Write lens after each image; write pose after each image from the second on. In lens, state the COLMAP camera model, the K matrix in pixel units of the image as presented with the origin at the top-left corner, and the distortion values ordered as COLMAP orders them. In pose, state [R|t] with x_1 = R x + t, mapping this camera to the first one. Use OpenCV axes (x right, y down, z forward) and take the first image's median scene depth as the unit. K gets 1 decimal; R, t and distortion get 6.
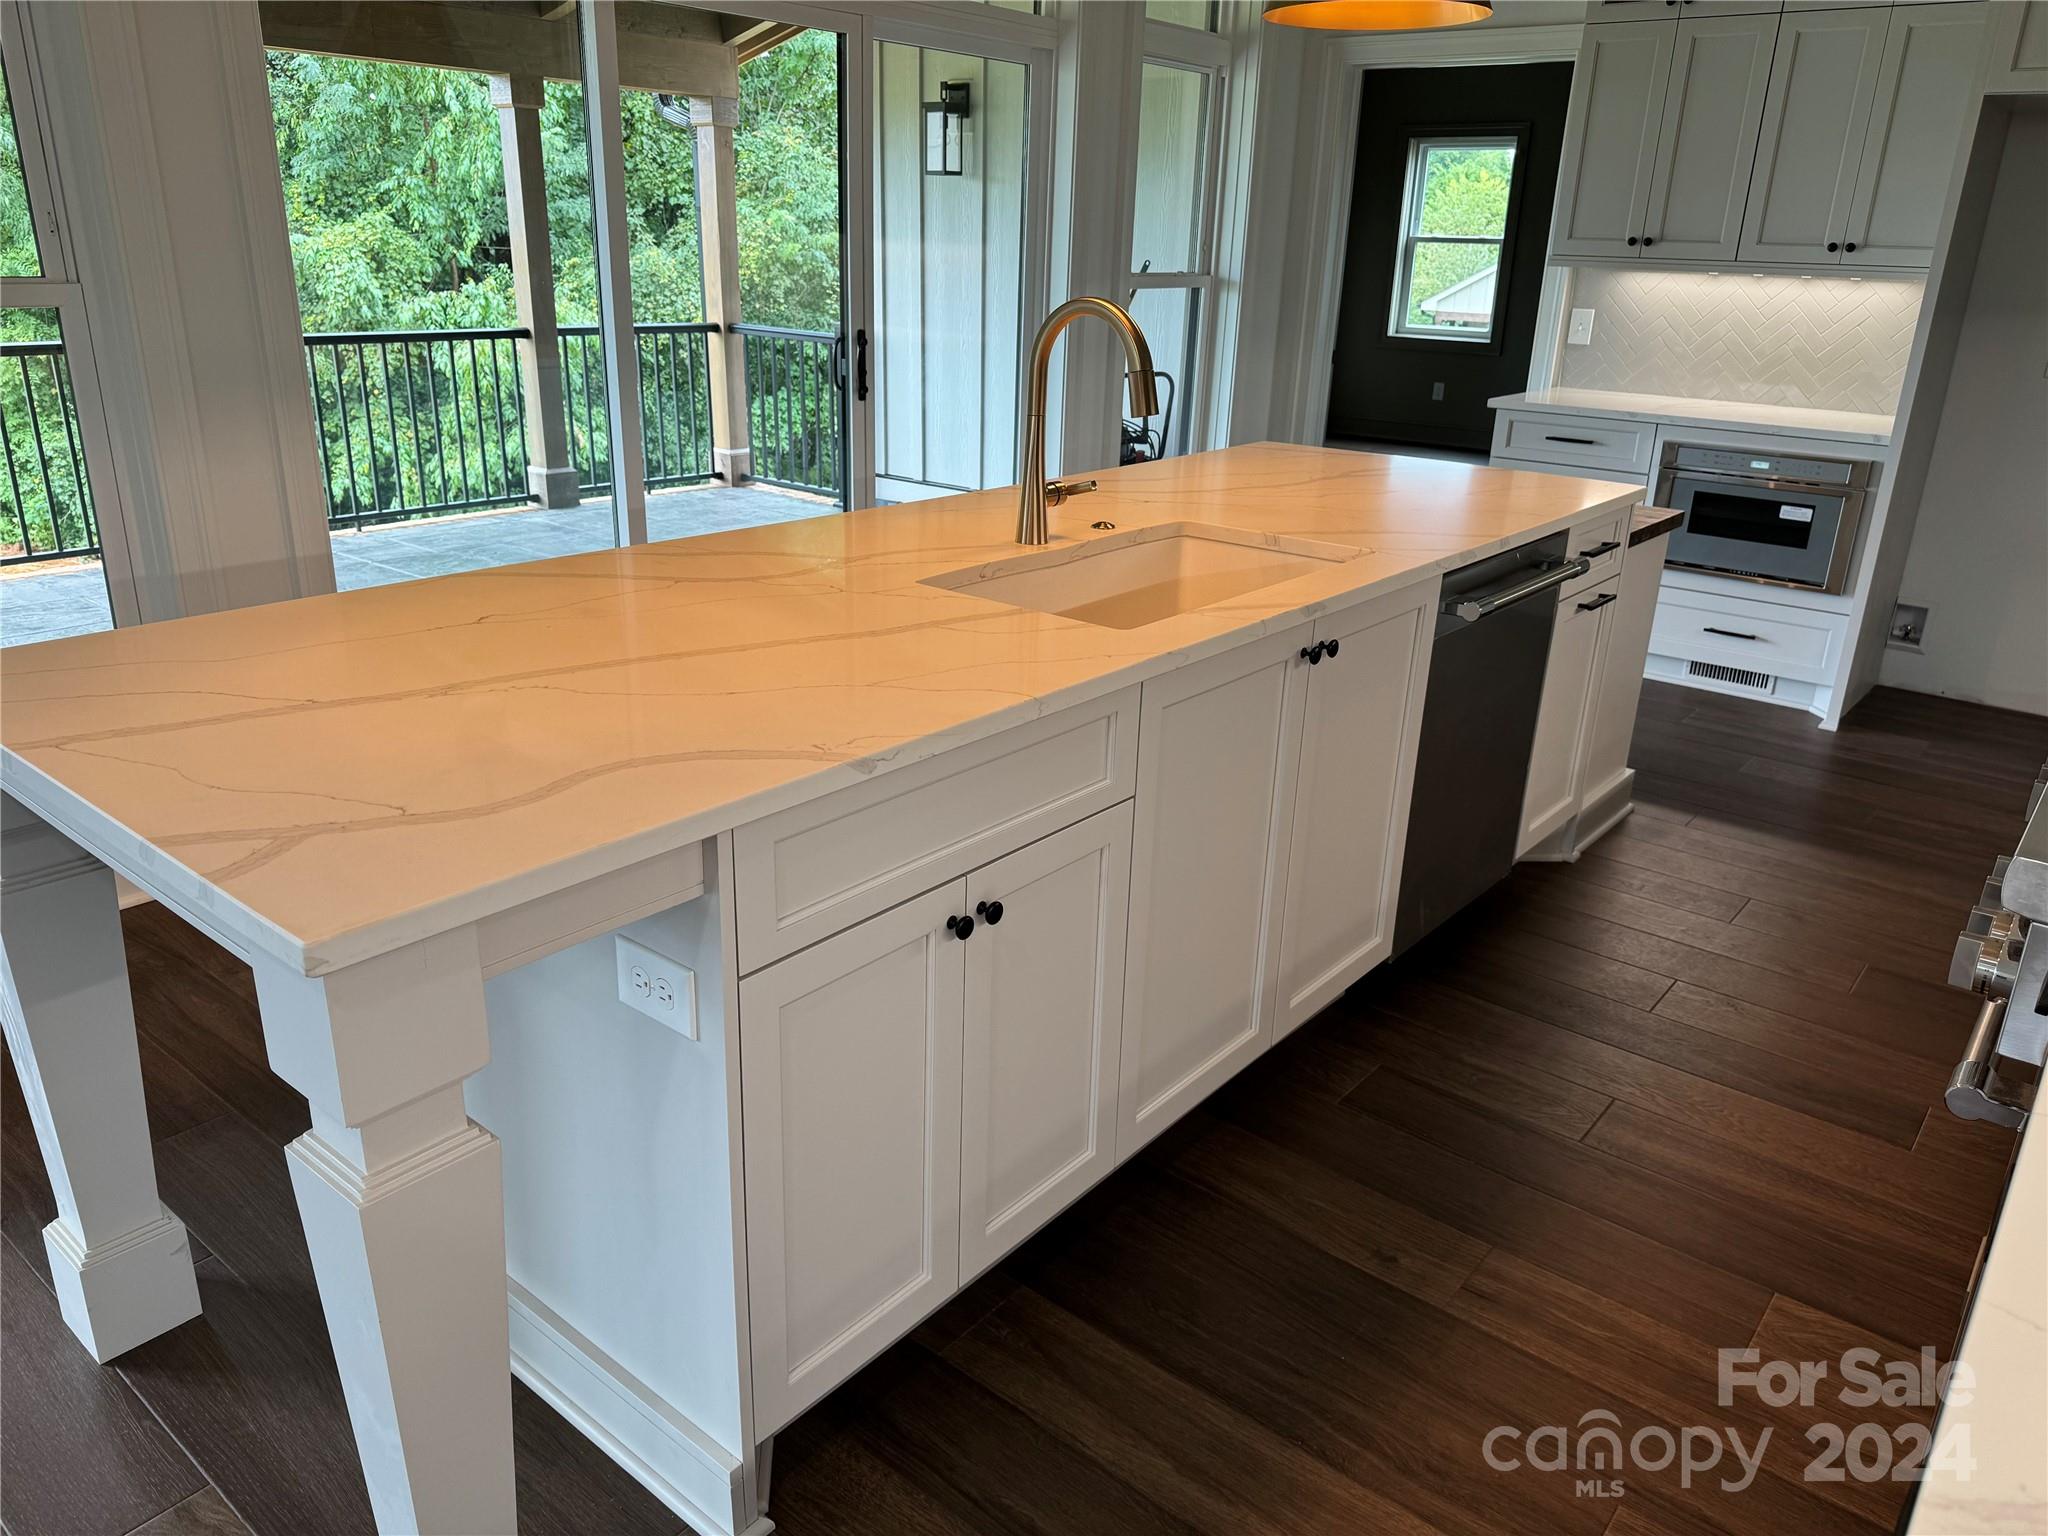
lens RADIAL K [[1456.8, 0, 1017.5], [0, 1456.8, 738.5], [0, 0, 1]] dist [0.007391, 0.002477]
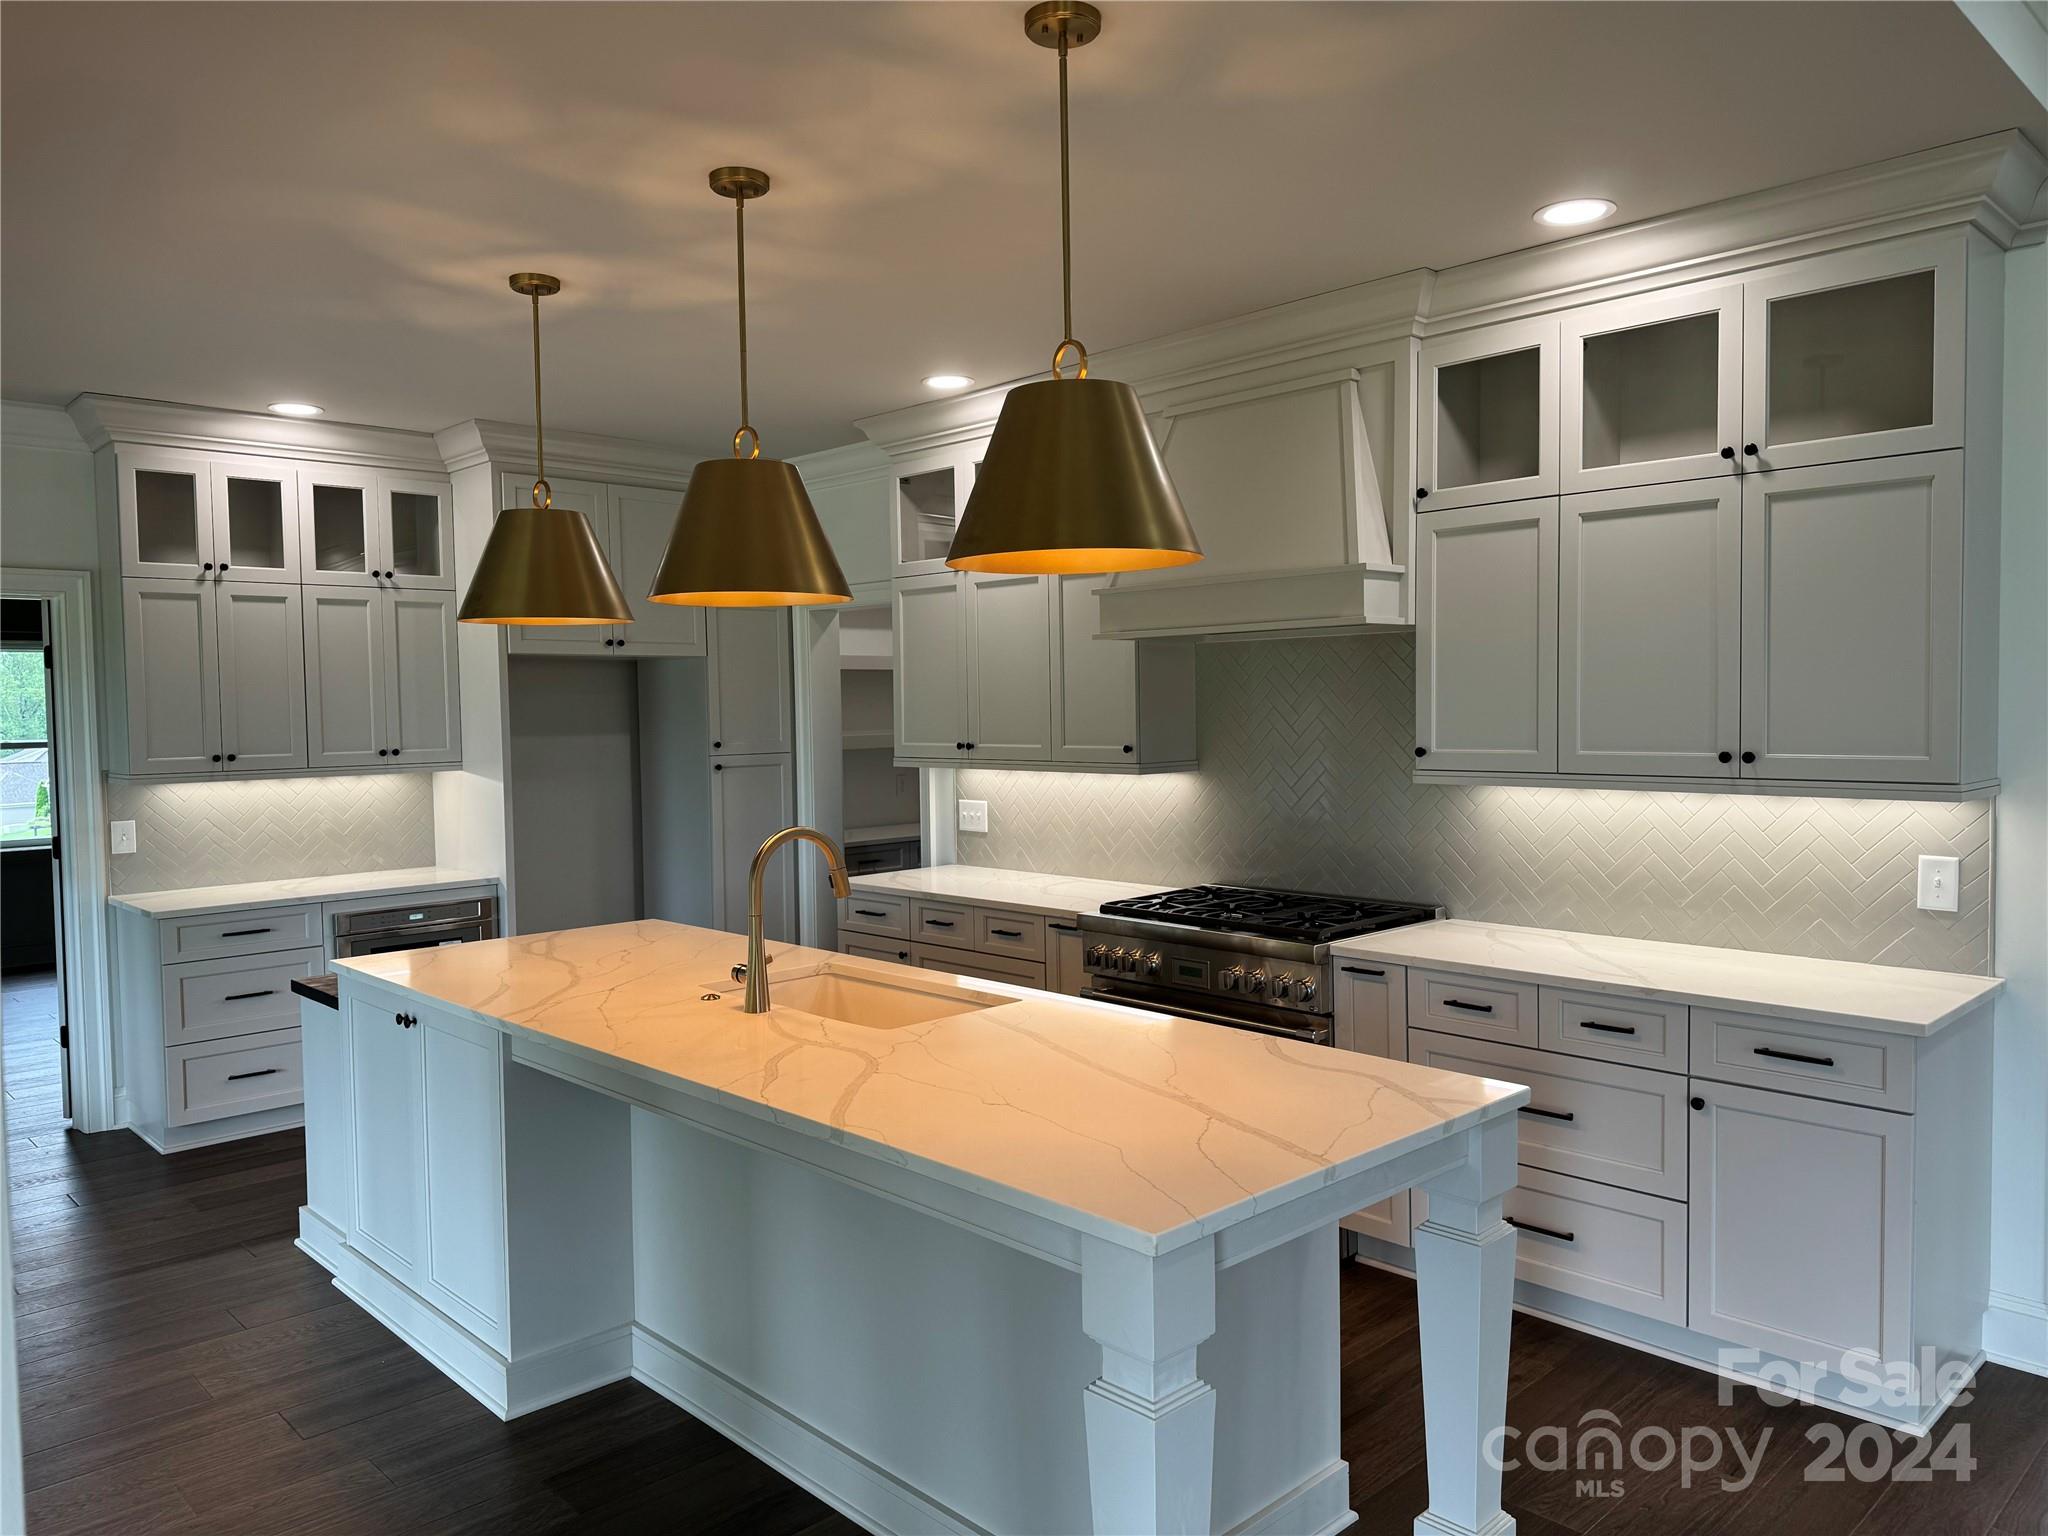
lens RADIAL K [[1414.7, 0, 1024.0], [0, 1414.7, 768.0], [0, 0, 1]] dist [0.116795, -0.173748]
pose [[0.128137, -0.074902, 0.988924, -0.649260], [0.347799, 0.937211, 0.025920, -0.157080], [-0.928772, 0.340625, 0.146143, 0.282678]]
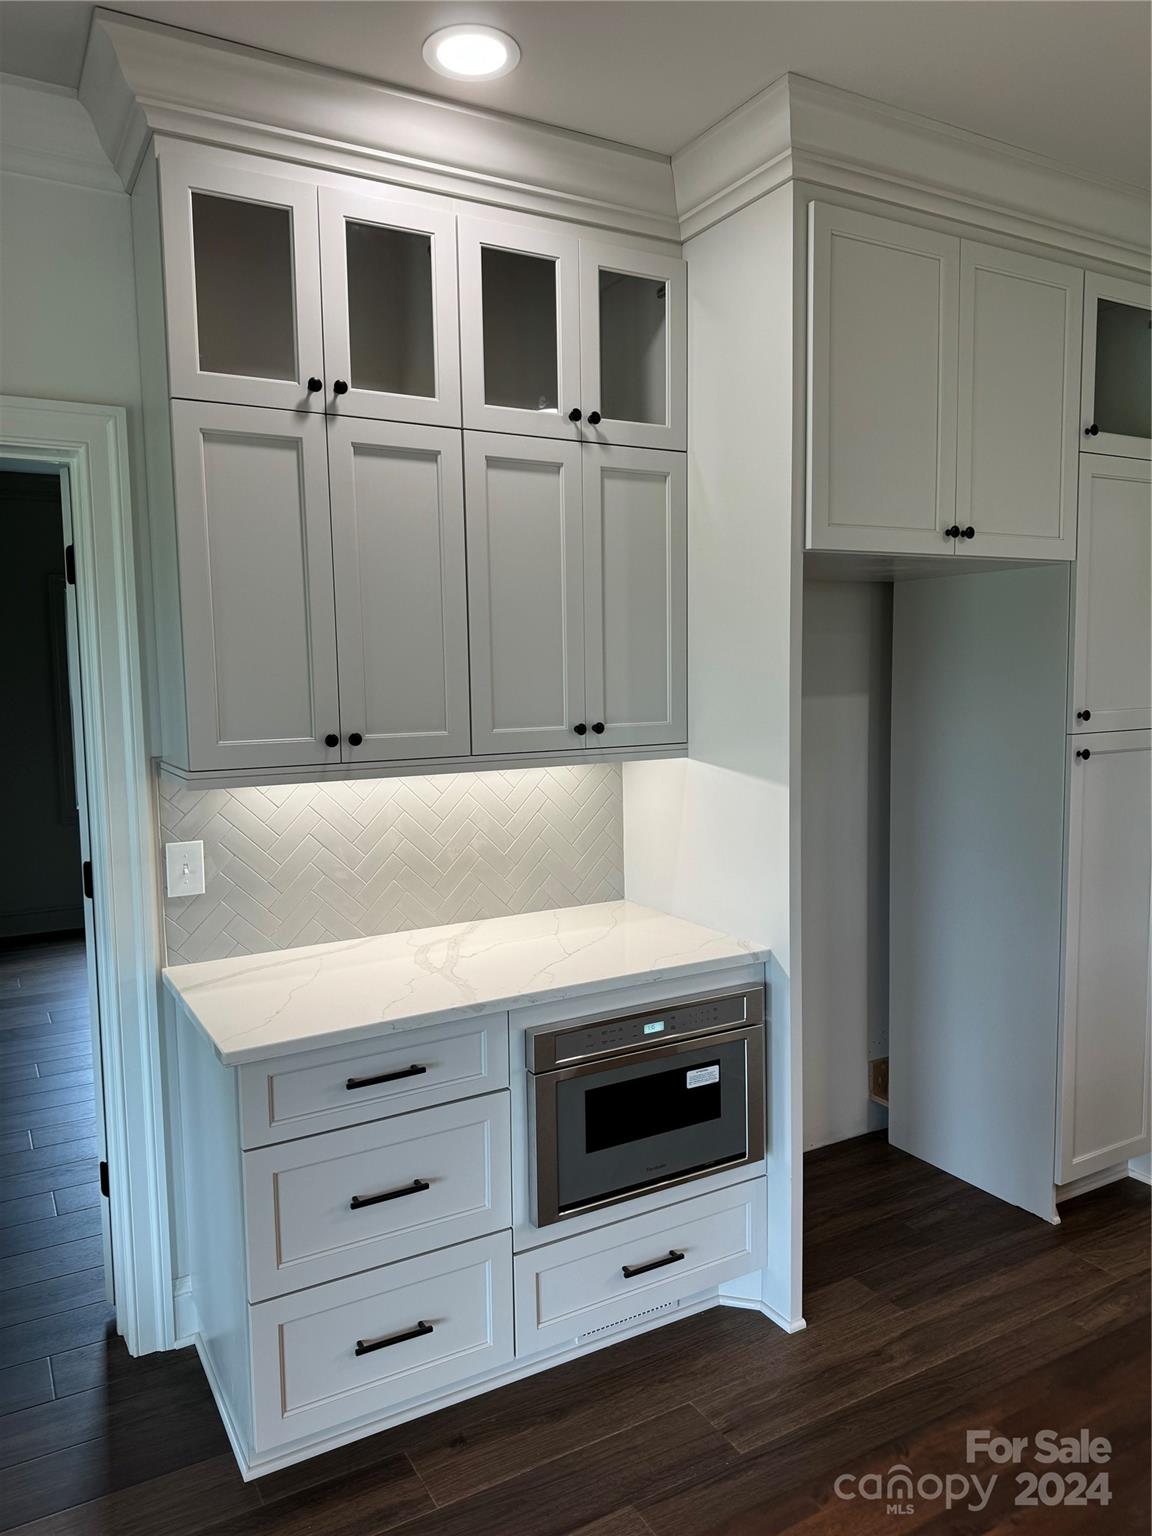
lens RADIAL K [[1081.2, 0, 596.6], [0, 1081.2, 778.5], [0, 0, 1]] dist [0.107049, -0.202220]
pose [[0.361094, -0.121886, 0.924530, 0.029394], [0.335676, 0.941952, -0.006923, -0.305968], [-0.870019, 0.312842, 0.381048, 0.786658]]
